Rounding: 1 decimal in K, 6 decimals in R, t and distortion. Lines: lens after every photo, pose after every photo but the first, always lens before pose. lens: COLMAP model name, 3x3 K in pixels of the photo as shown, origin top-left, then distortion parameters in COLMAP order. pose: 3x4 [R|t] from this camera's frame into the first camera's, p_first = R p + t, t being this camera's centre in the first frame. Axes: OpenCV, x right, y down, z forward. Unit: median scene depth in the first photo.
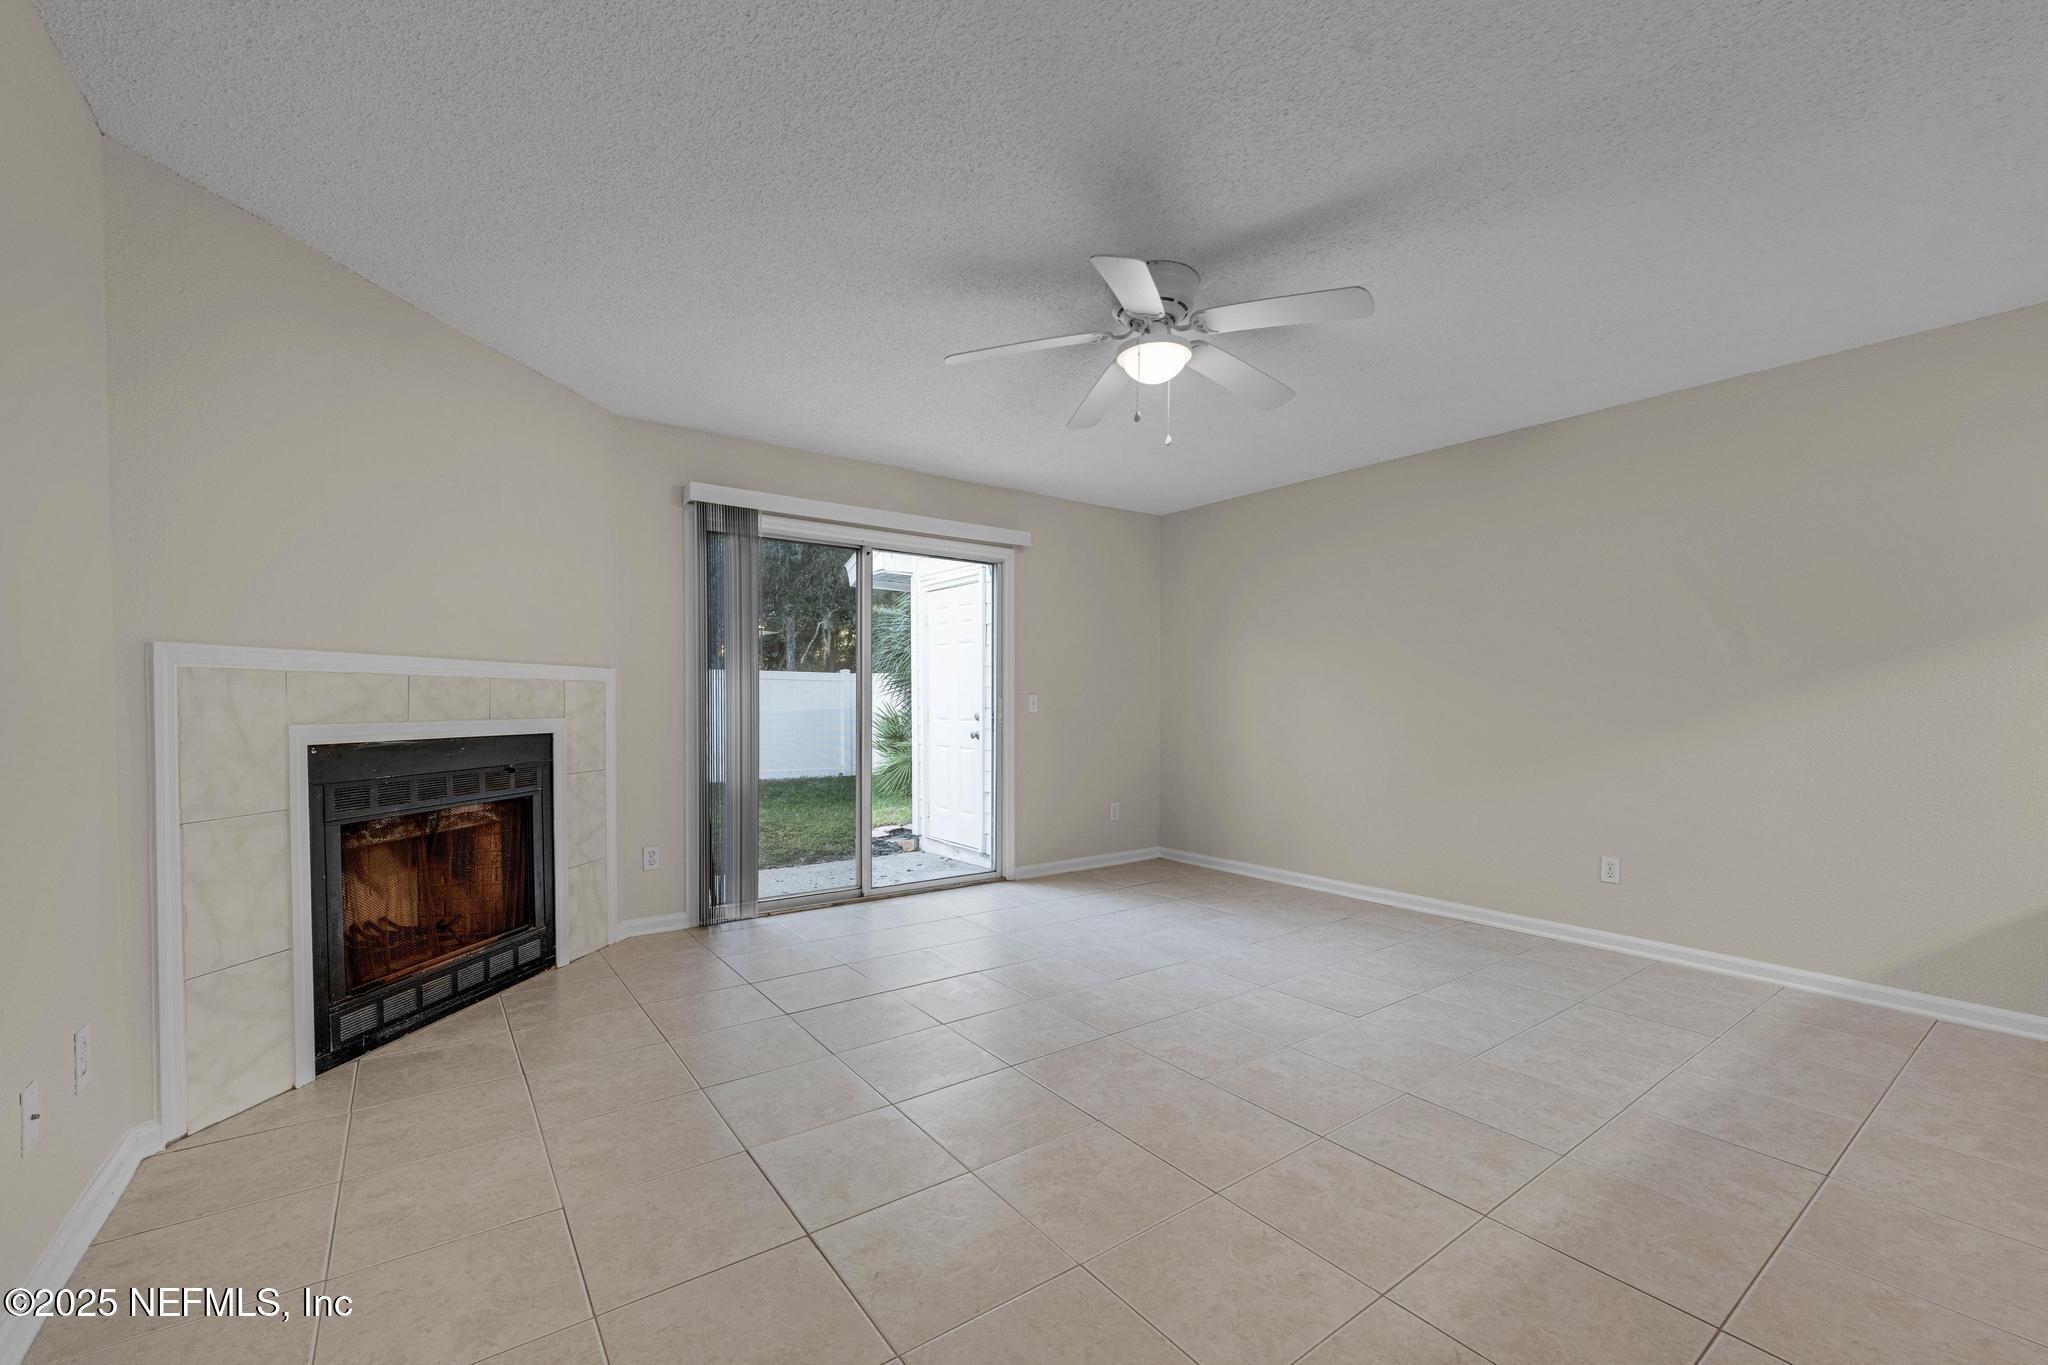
lens RADIAL K [[851.4, 0, 1035.6], [0, 851.4, 714.0], [0, 0, 1]] dist [-0.003347, 0.003211]
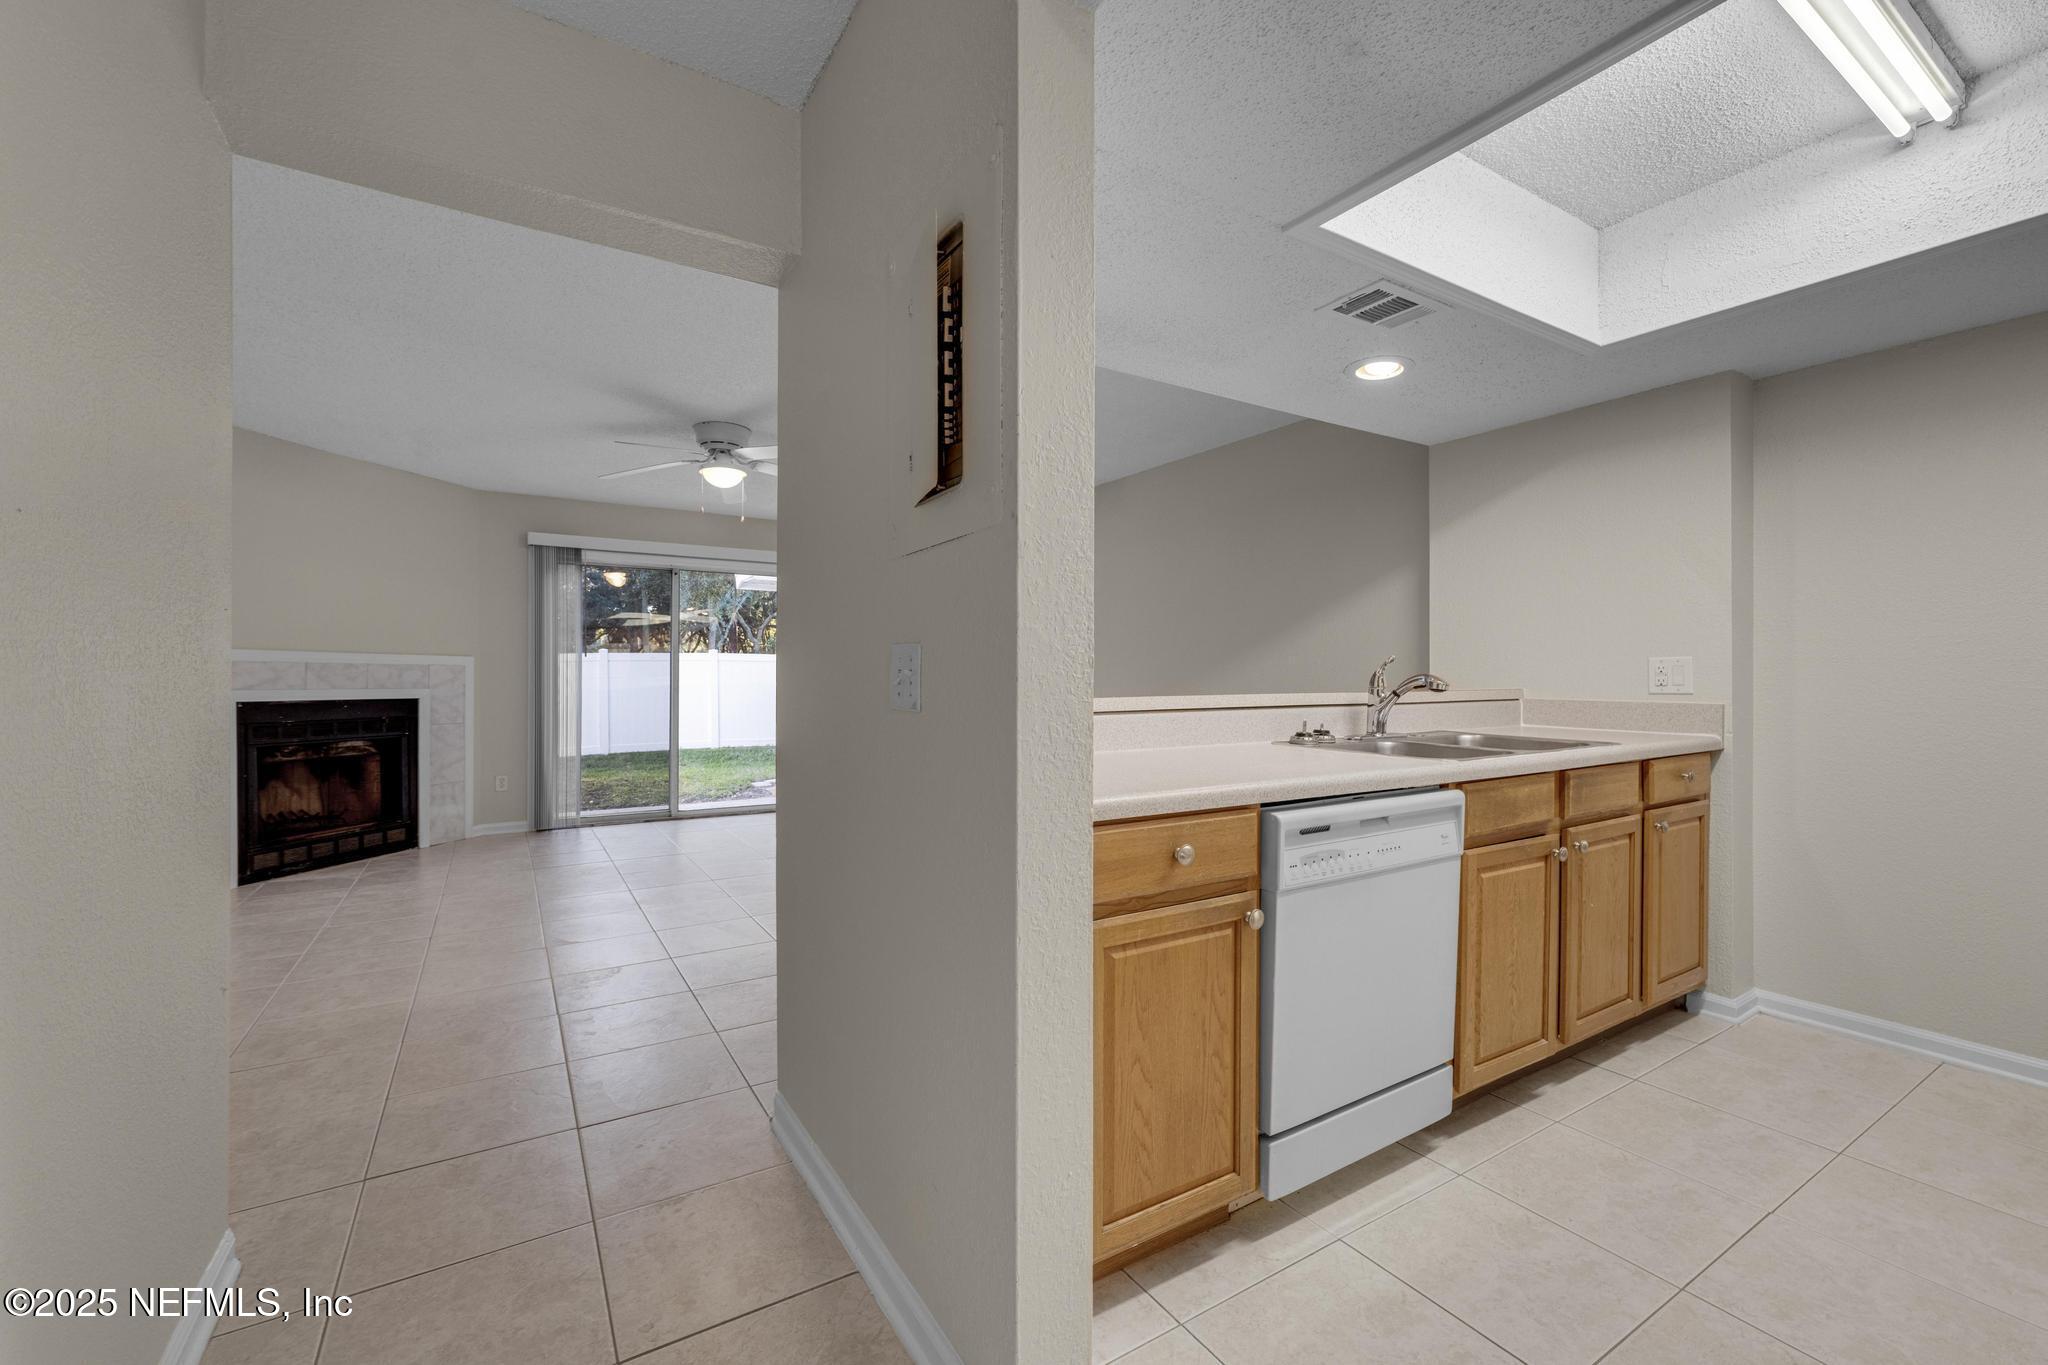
lens RADIAL K [[851.4, 0, 1083.5], [0, 851.4, 675.7], [0, 0, 1]] dist [-0.003347, 0.003211]
pose [[0.999574, 0.000433, -0.029195, 0.755973], [-0.001011, 0.999804, -0.019765, 0.011584], [0.029181, 0.019786, 0.999378, -0.573158]]
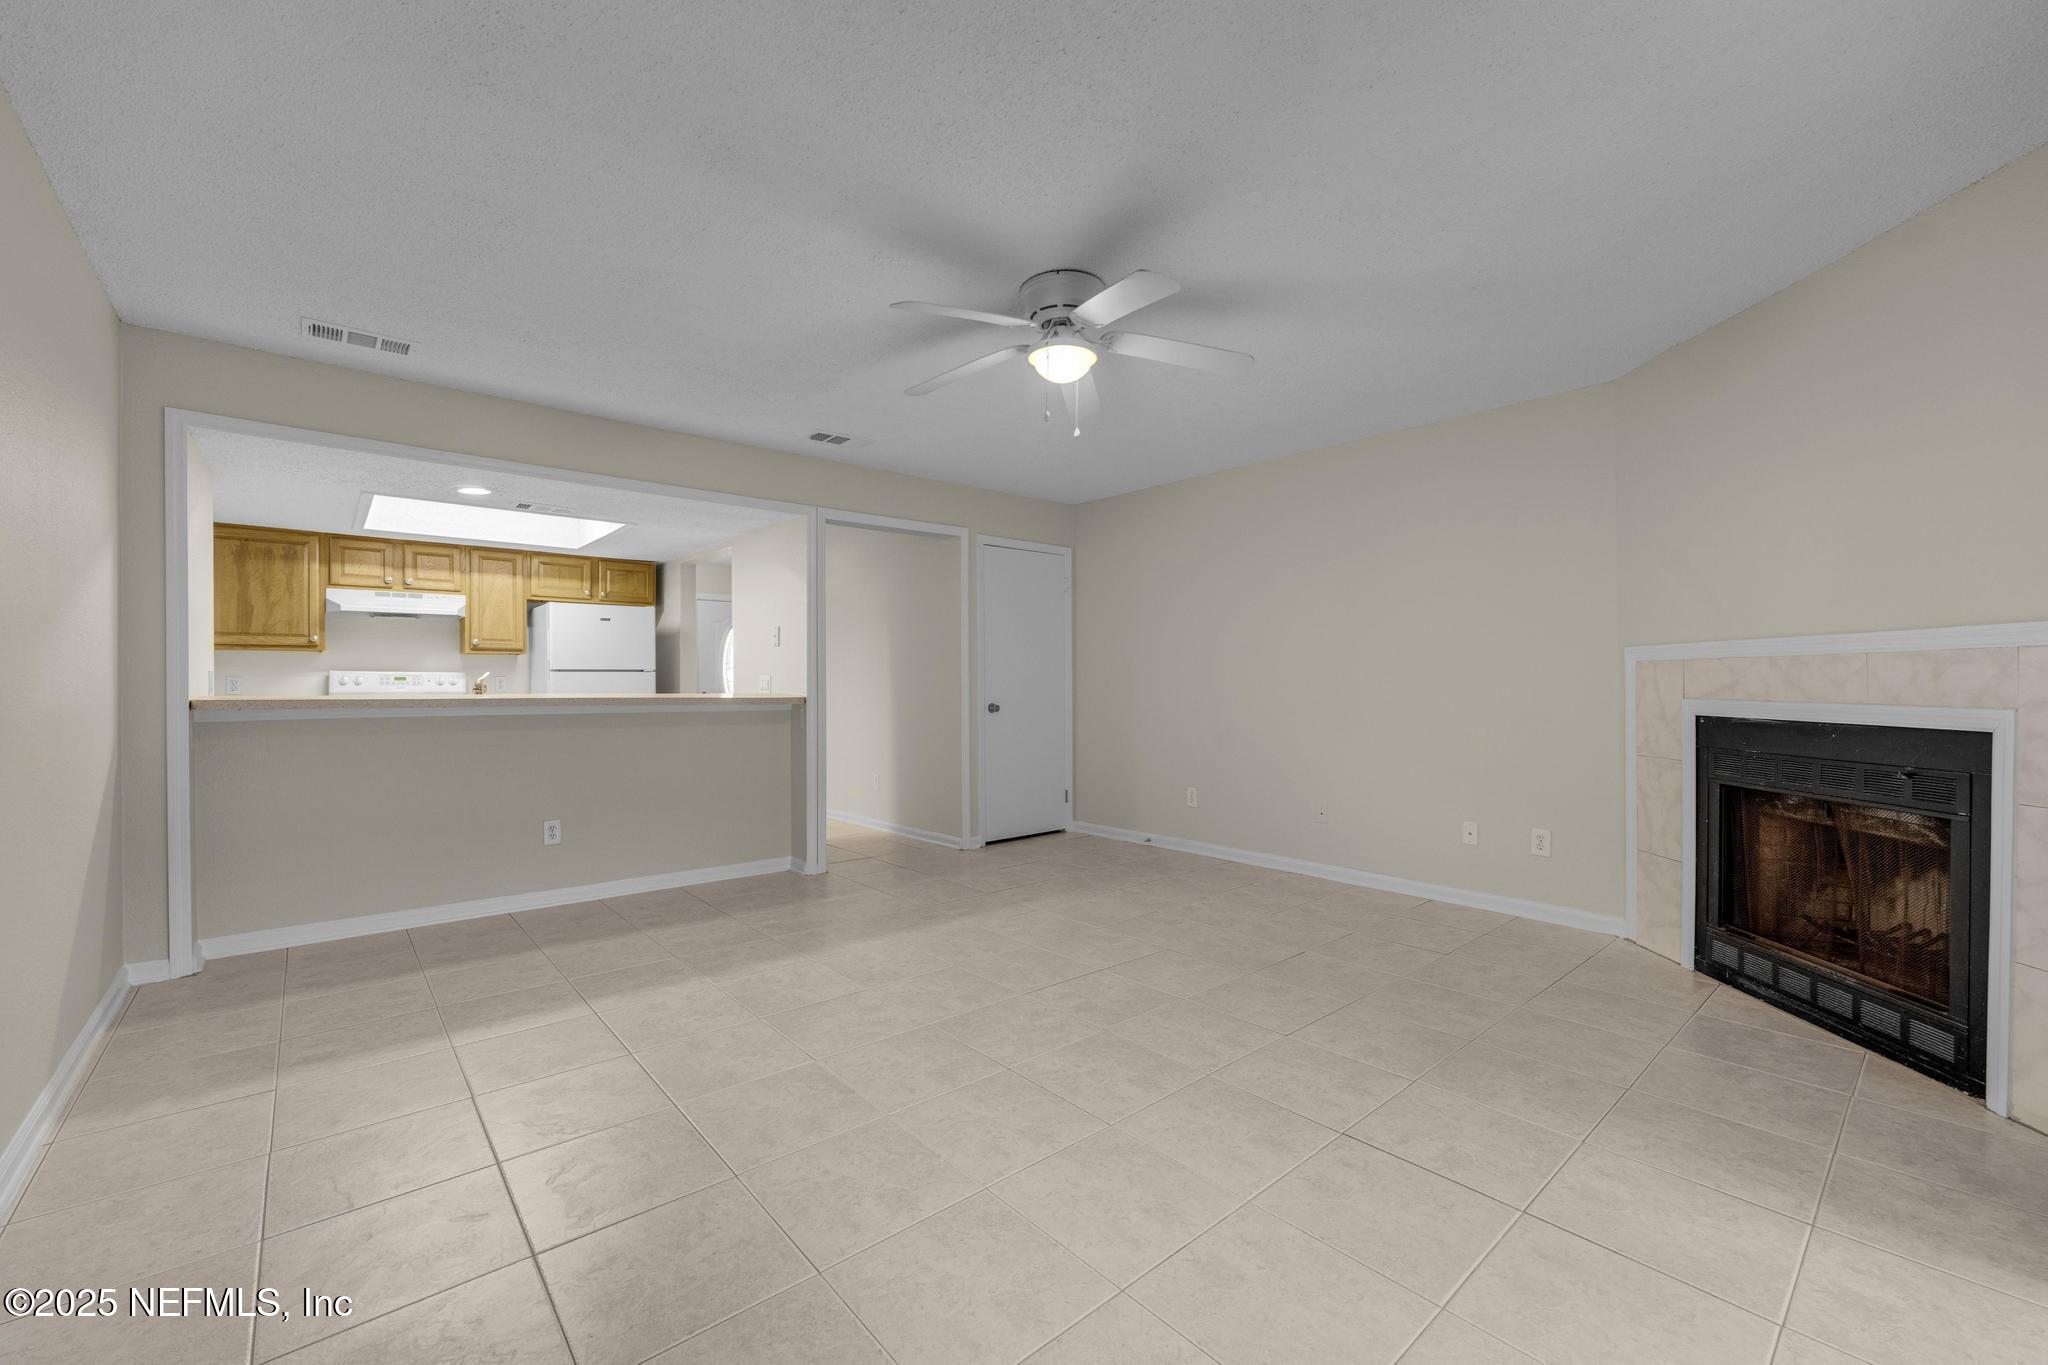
lens RADIAL K [[851.4, 0, 1020.5], [0, 851.4, 670.1], [0, 0, 1]] dist [-0.003347, 0.003211]
pose [[-0.998918, 0.001958, -0.046466, 0.191345], [0.001845, 0.999995, 0.002483, -0.028716], [0.046471, 0.002395, -0.998917, 1.716946]]
